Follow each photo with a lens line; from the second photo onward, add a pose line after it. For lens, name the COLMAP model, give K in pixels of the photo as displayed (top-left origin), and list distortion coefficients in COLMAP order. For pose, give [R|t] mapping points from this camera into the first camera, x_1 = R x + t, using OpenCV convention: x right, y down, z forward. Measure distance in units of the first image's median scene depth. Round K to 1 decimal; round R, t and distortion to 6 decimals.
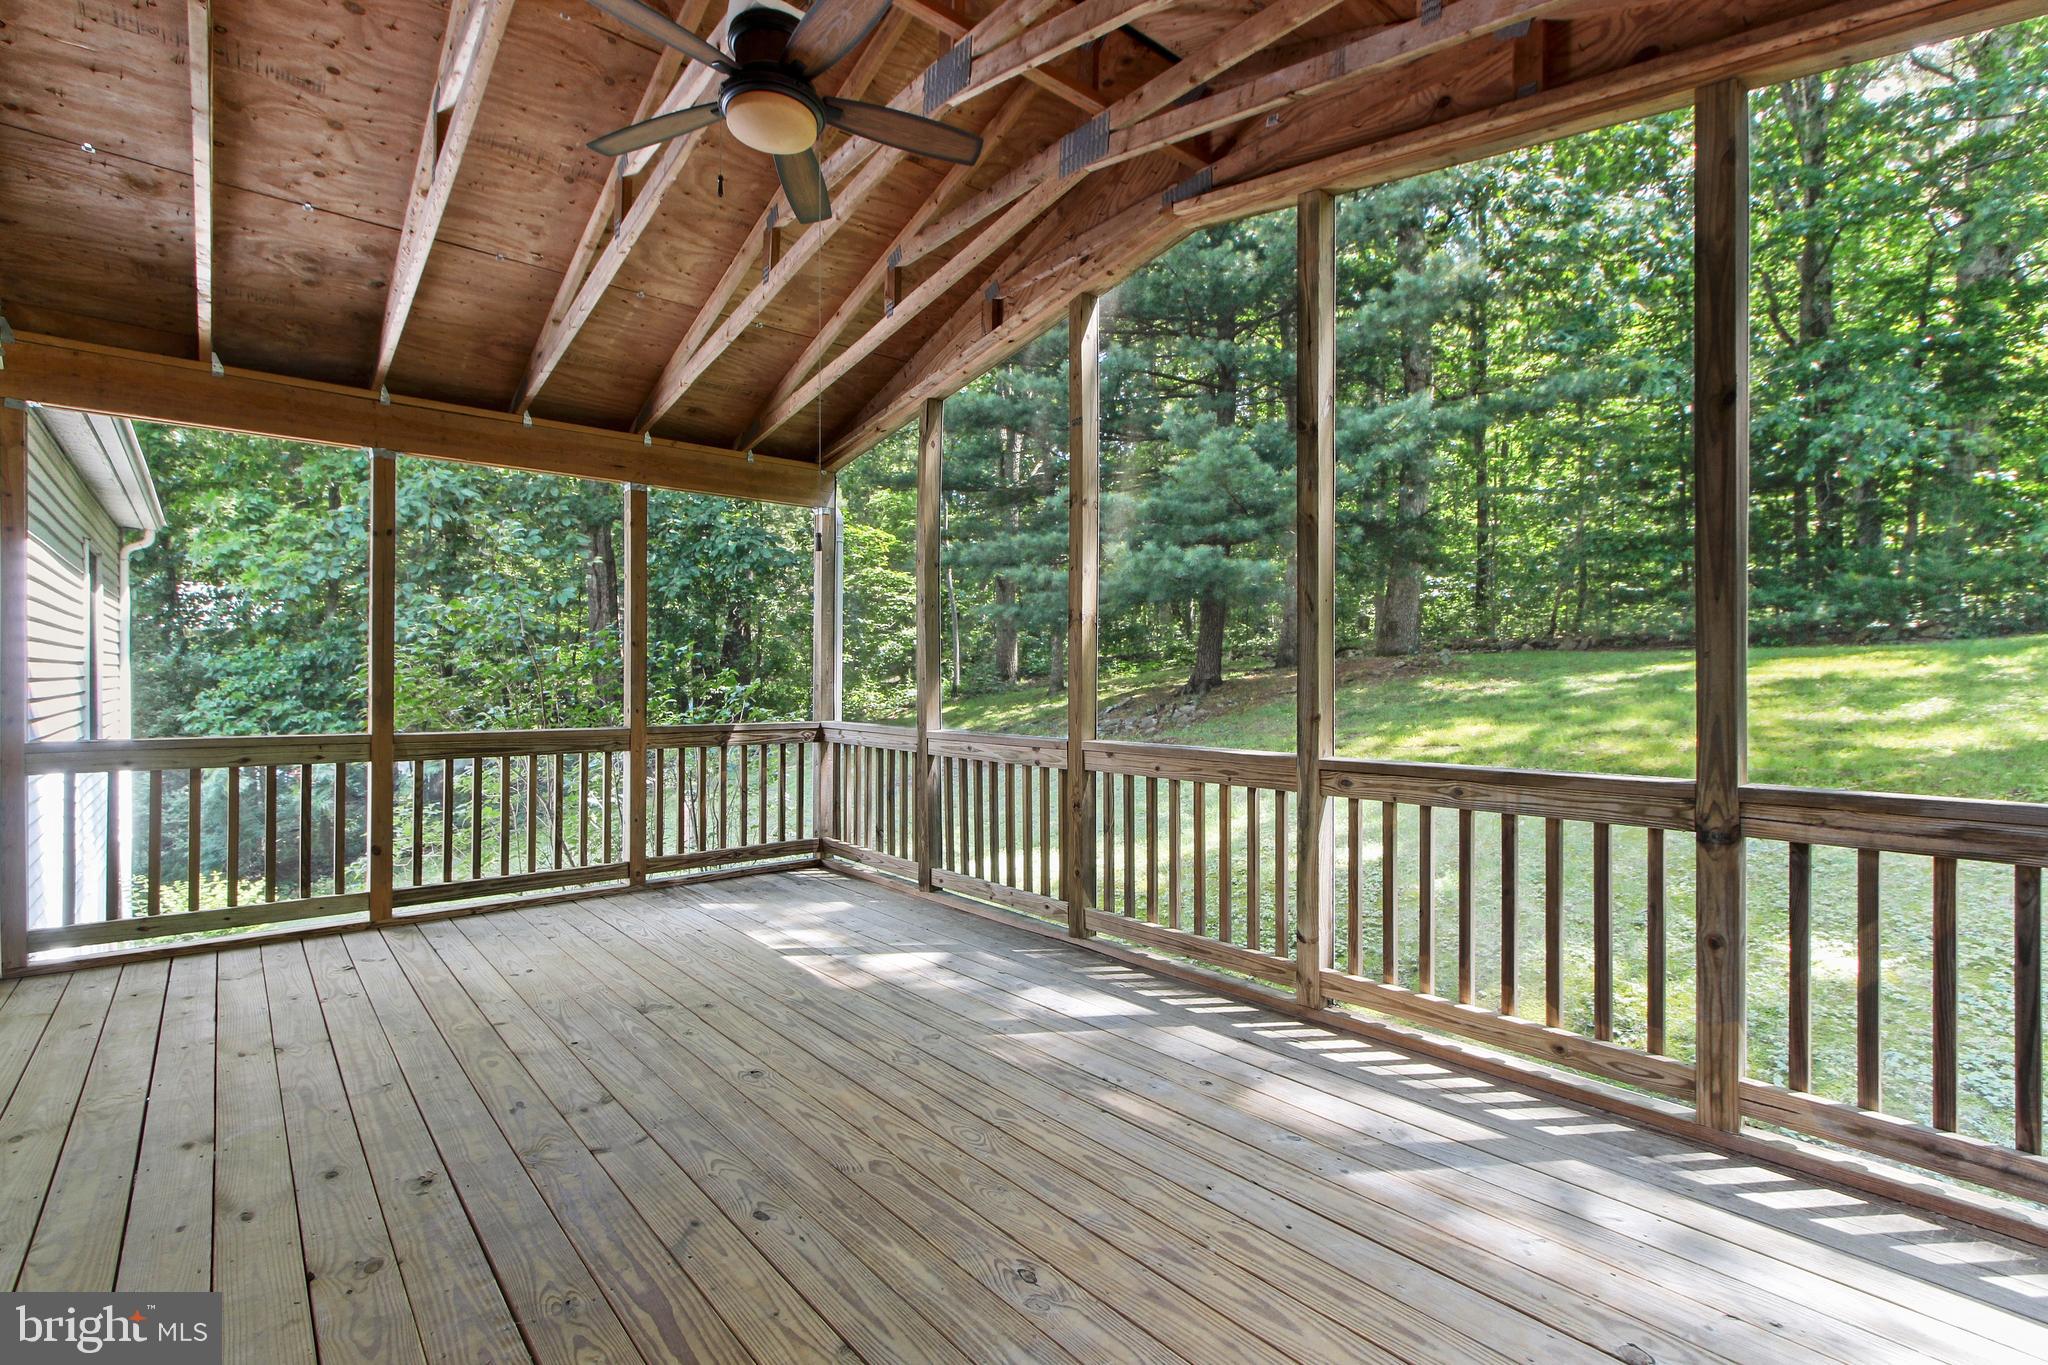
lens RADIAL K [[961.1, 0, 1010.6], [0, 961.1, 671.0], [0, 0, 1]] dist [0.002688, 0.002785]
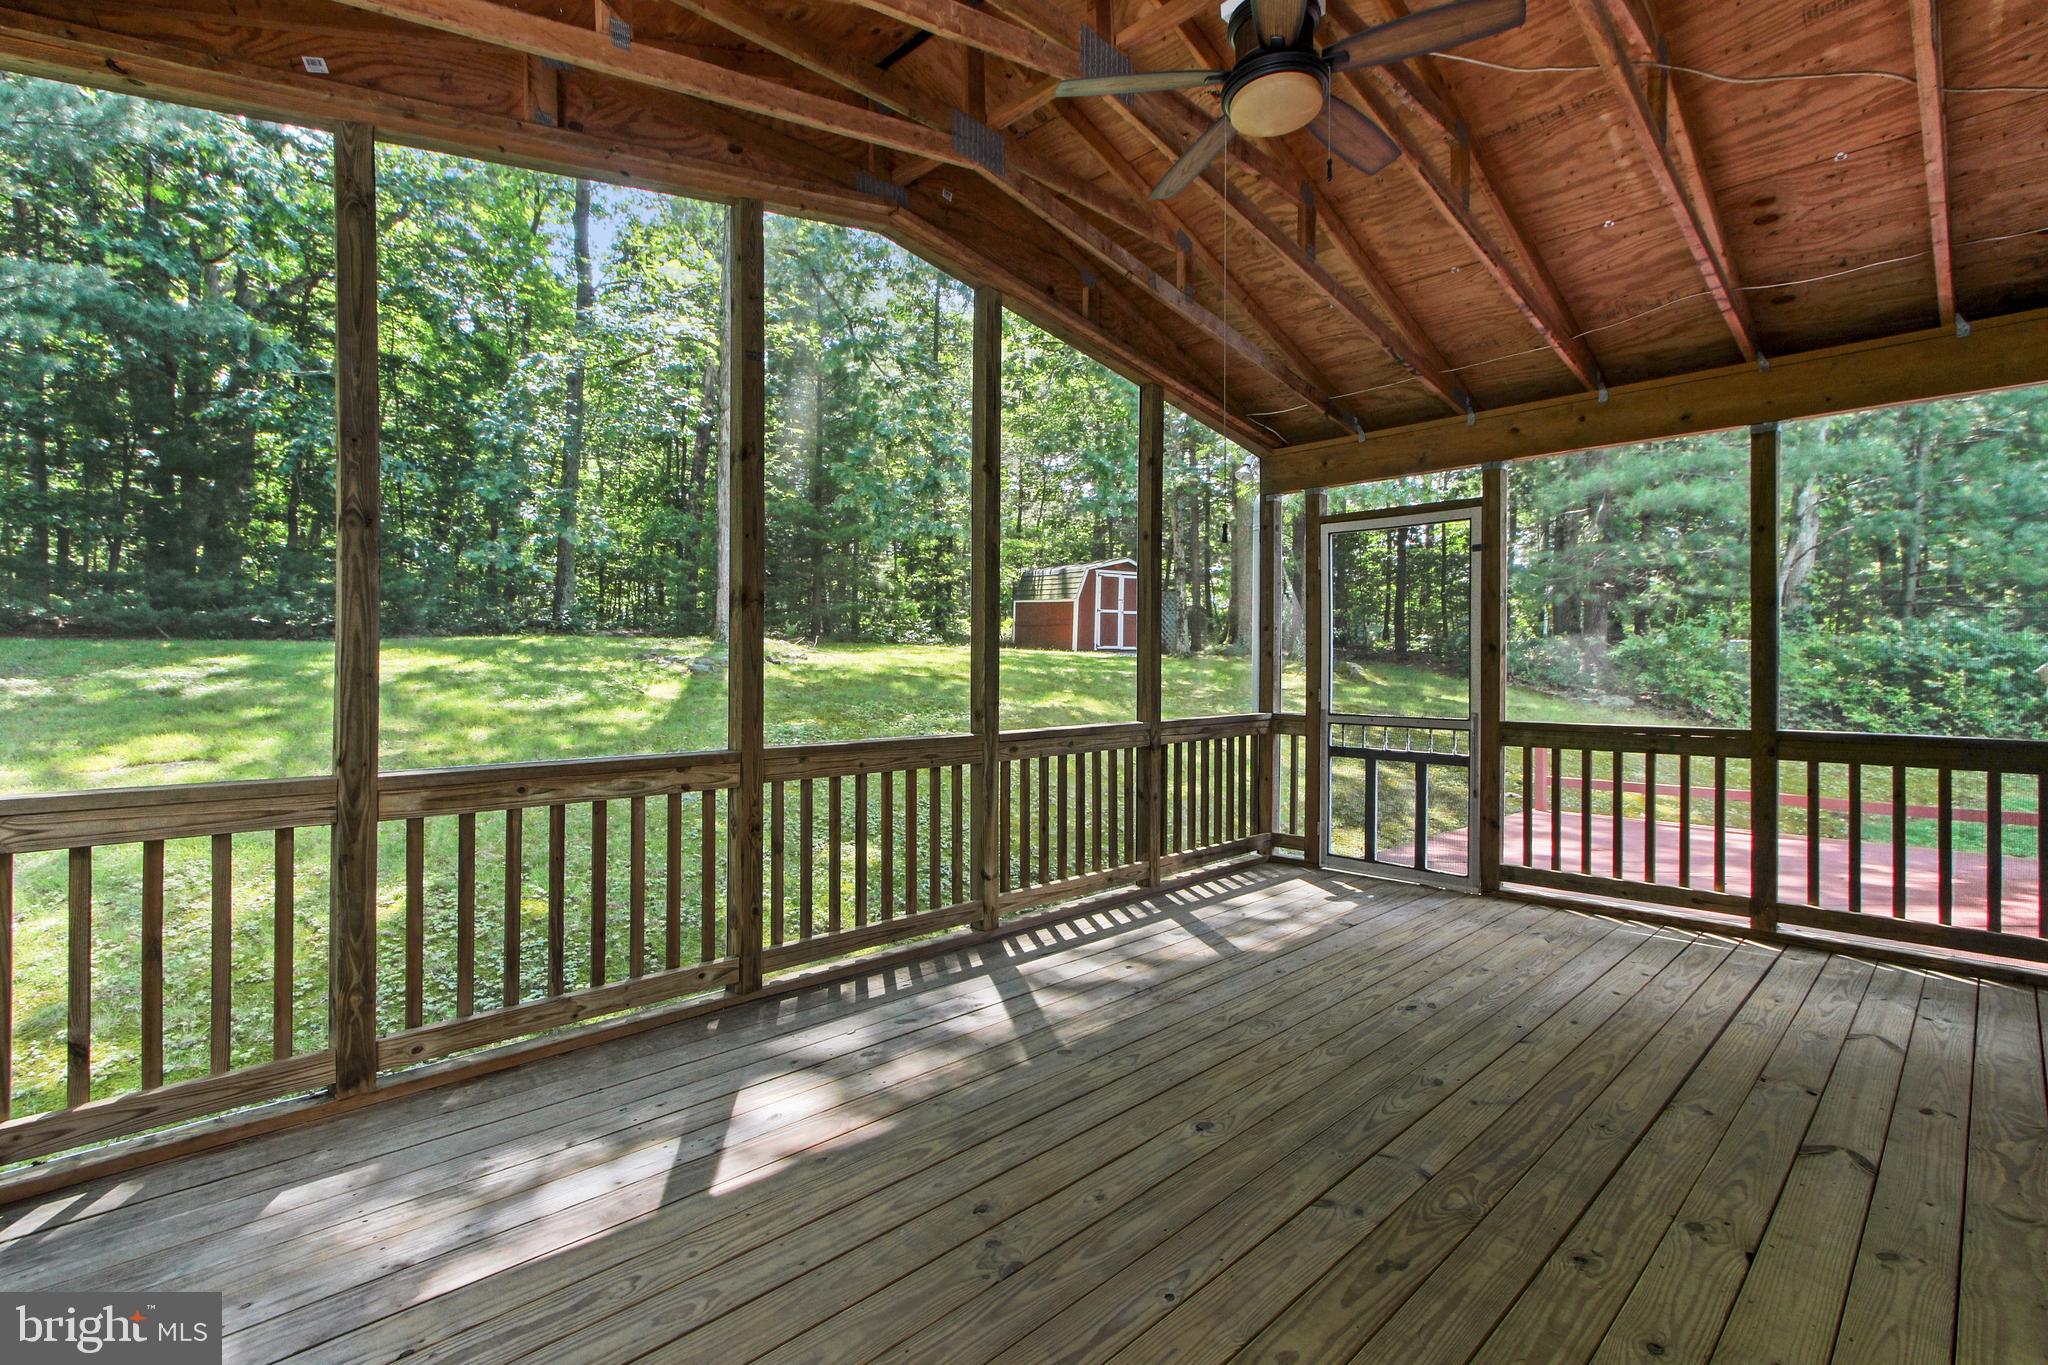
lens RADIAL K [[961.1, 0, 1017.0], [0, 961.1, 678.7], [0, 0, 1]] dist [0.002688, 0.002785]
pose [[-0.083555, -0.012196, 0.996429, -1.047888], [-0.006364, 0.999911, 0.011705, 0.000933], [-0.996483, -0.005364, -0.083625, 1.165176]]
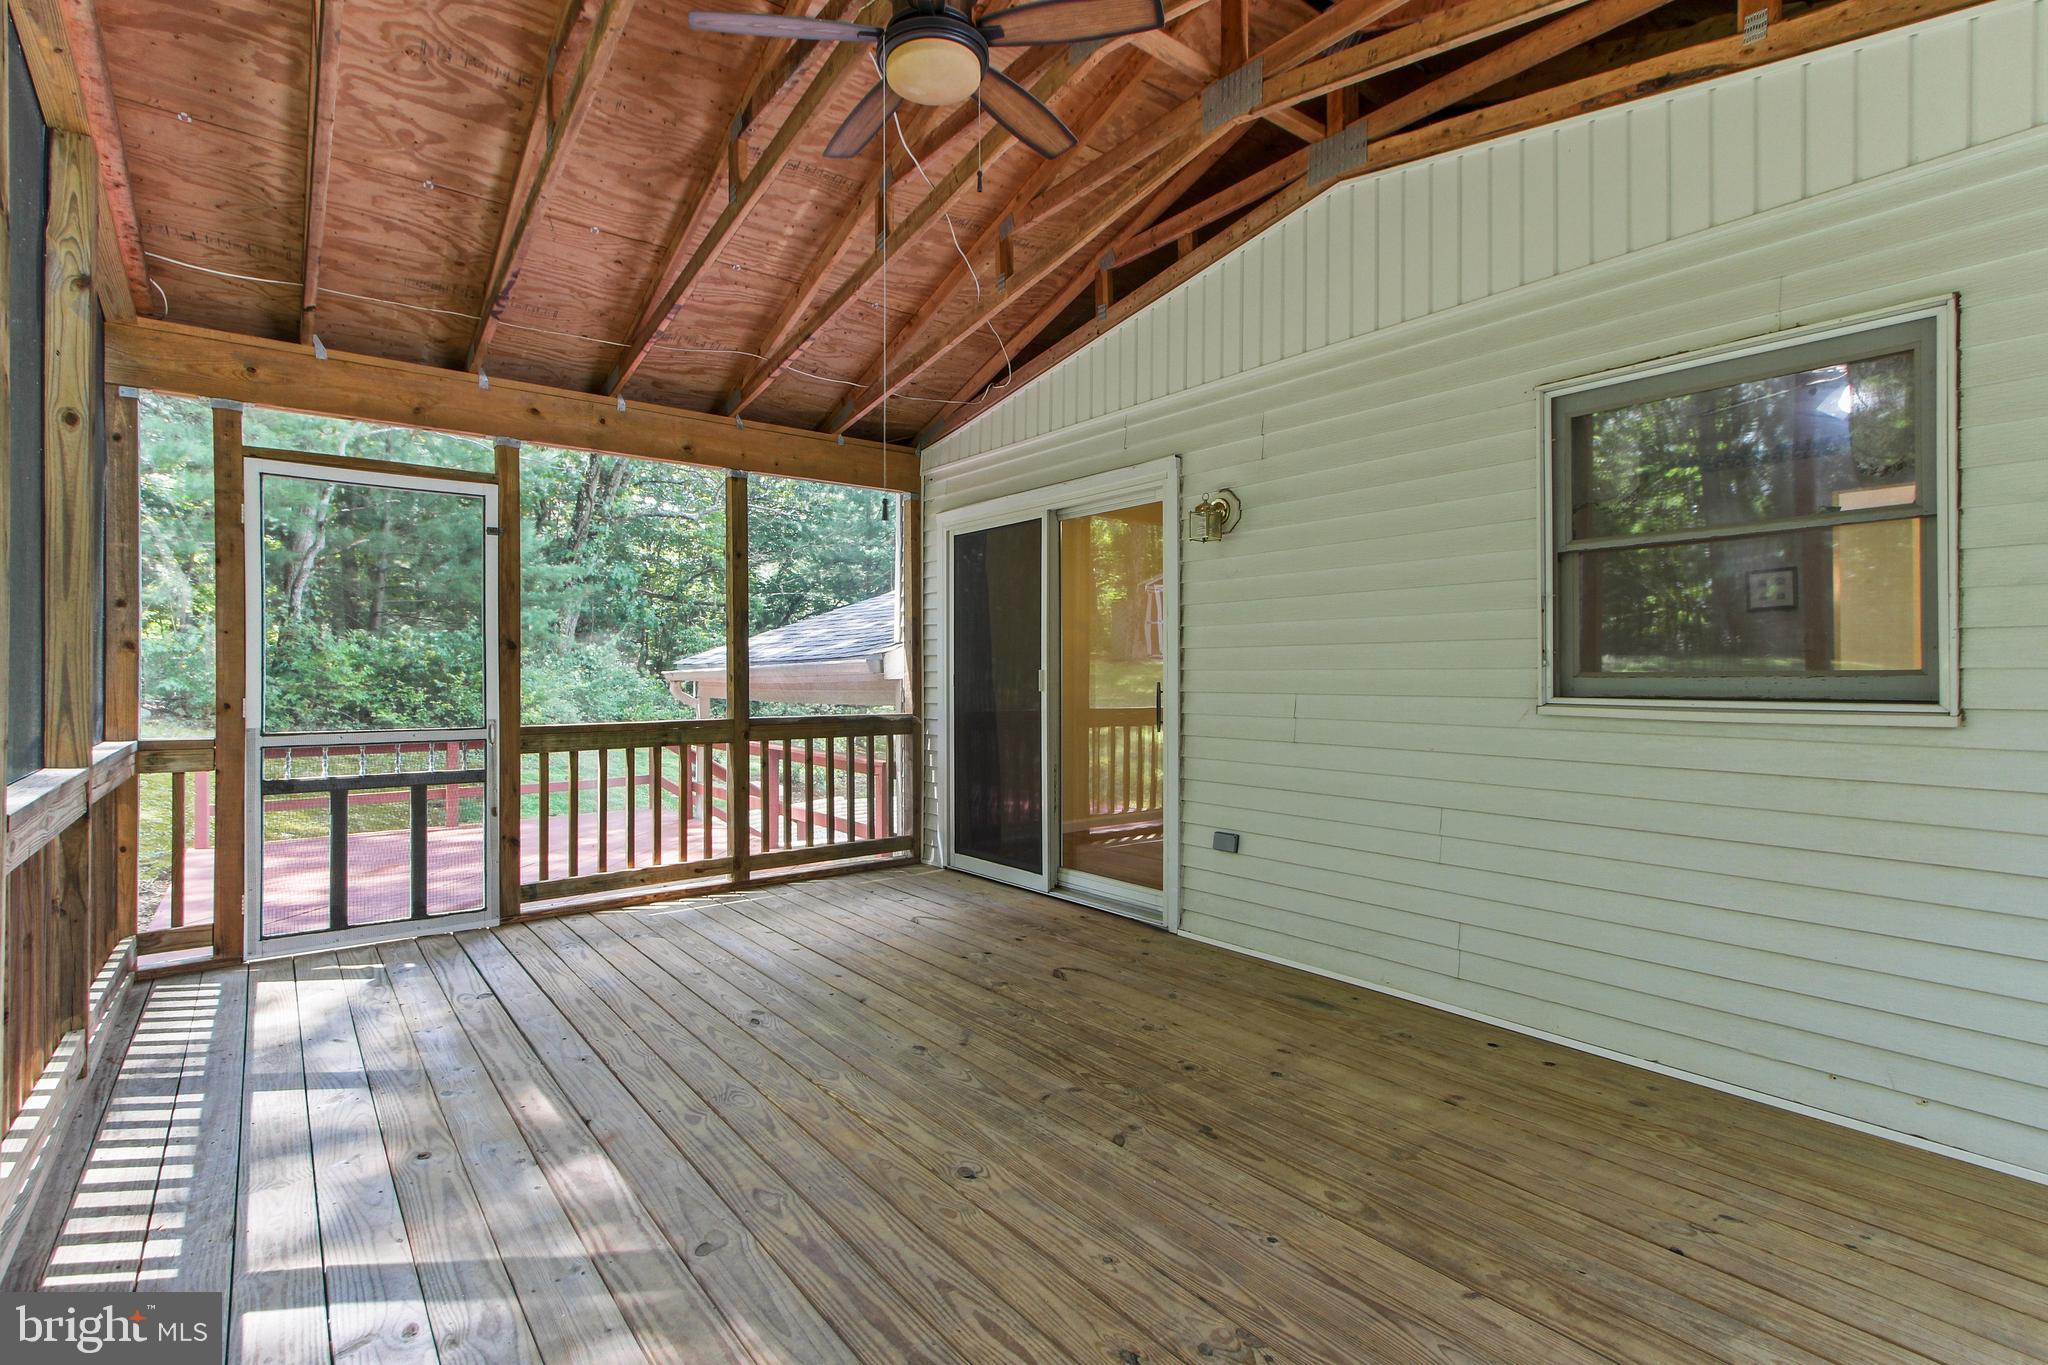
lens RADIAL K [[961.1, 0, 1034.8], [0, 961.1, 673.9], [0, 0, 1]] dist [0.002688, 0.002785]
pose [[-0.999935, 0.000133, 0.011406, -0.308471], [0.000085, 0.999991, -0.004175, 0.011614], [-0.011406, -0.004174, -0.999926, 1.674808]]
